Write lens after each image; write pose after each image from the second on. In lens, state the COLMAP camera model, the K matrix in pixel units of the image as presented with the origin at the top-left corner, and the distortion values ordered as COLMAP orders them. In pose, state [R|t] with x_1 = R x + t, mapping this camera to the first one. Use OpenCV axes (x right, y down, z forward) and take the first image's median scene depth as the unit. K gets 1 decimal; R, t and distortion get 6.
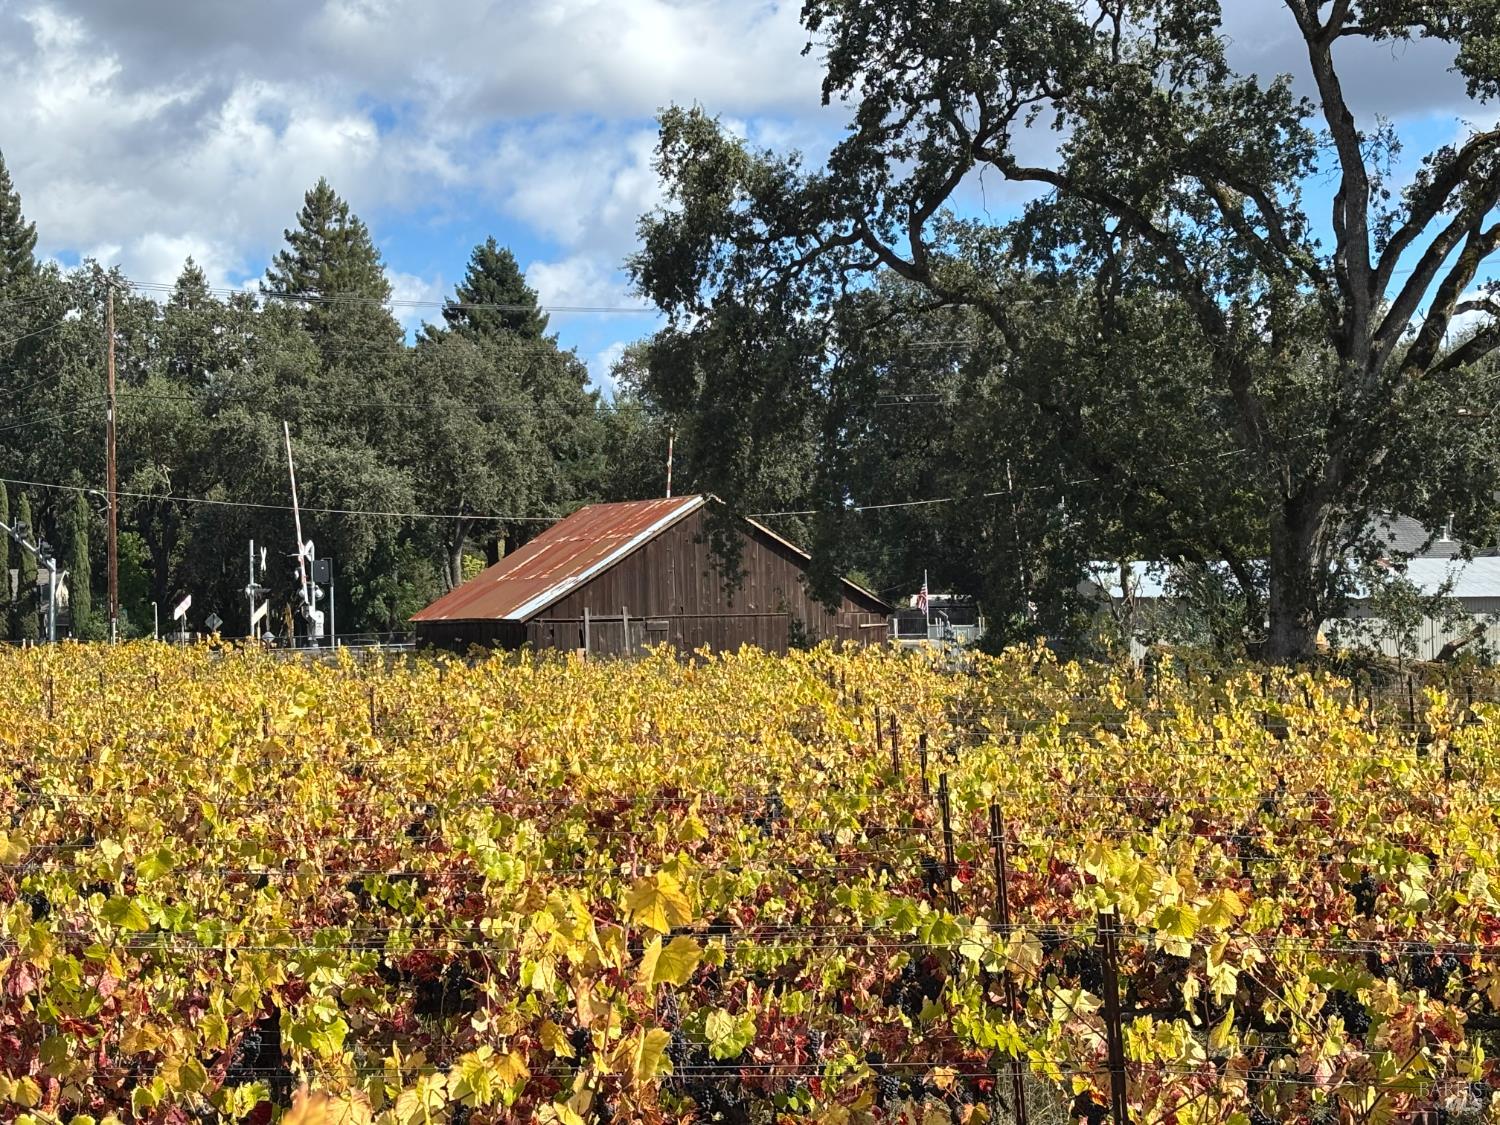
lens RADIAL K [[2475.9, 0, 740.1], [0, 2475.9, 589.0], [0, 0, 1]] dist [0.054392, 0.000000]
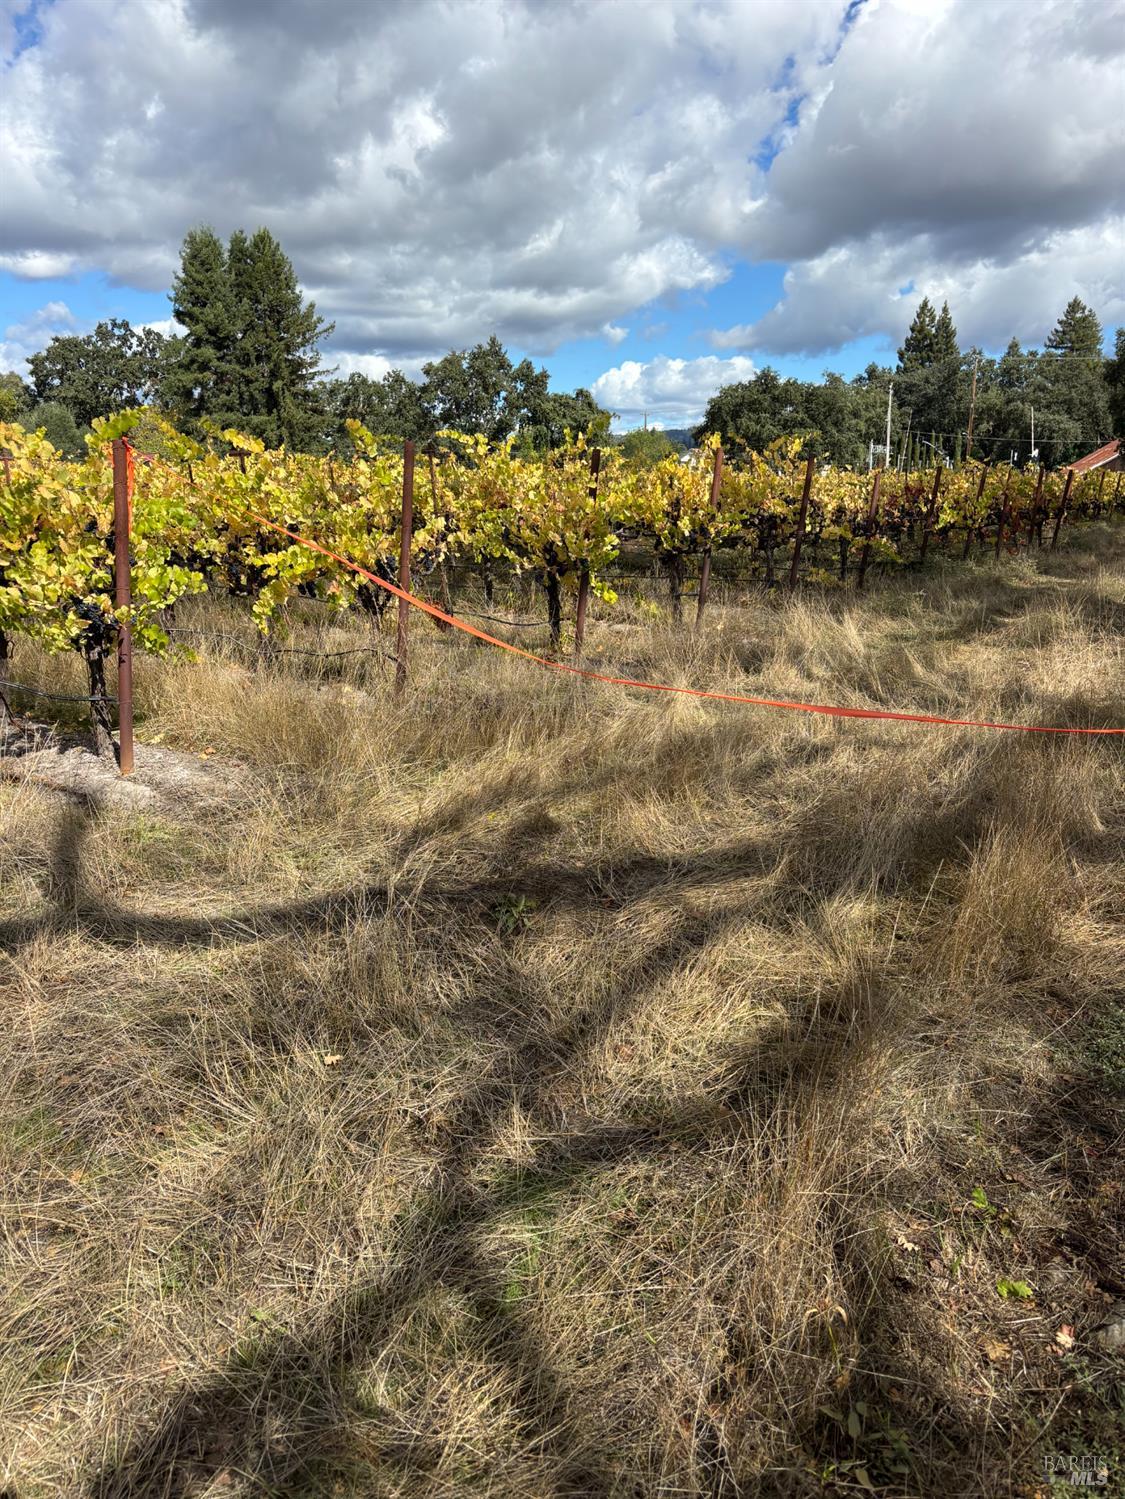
lens RADIAL K [[1116.5, 0, 557.5], [0, 1116.5, 746.2], [0, 0, 1]] dist [0.048893, -0.054976]
pose [[0.821440, 0.137378, -0.553501, 0.131519], [-0.000286, 0.970652, 0.240490, 0.001750], [0.570295, -0.197390, 0.797371, -0.408730]]
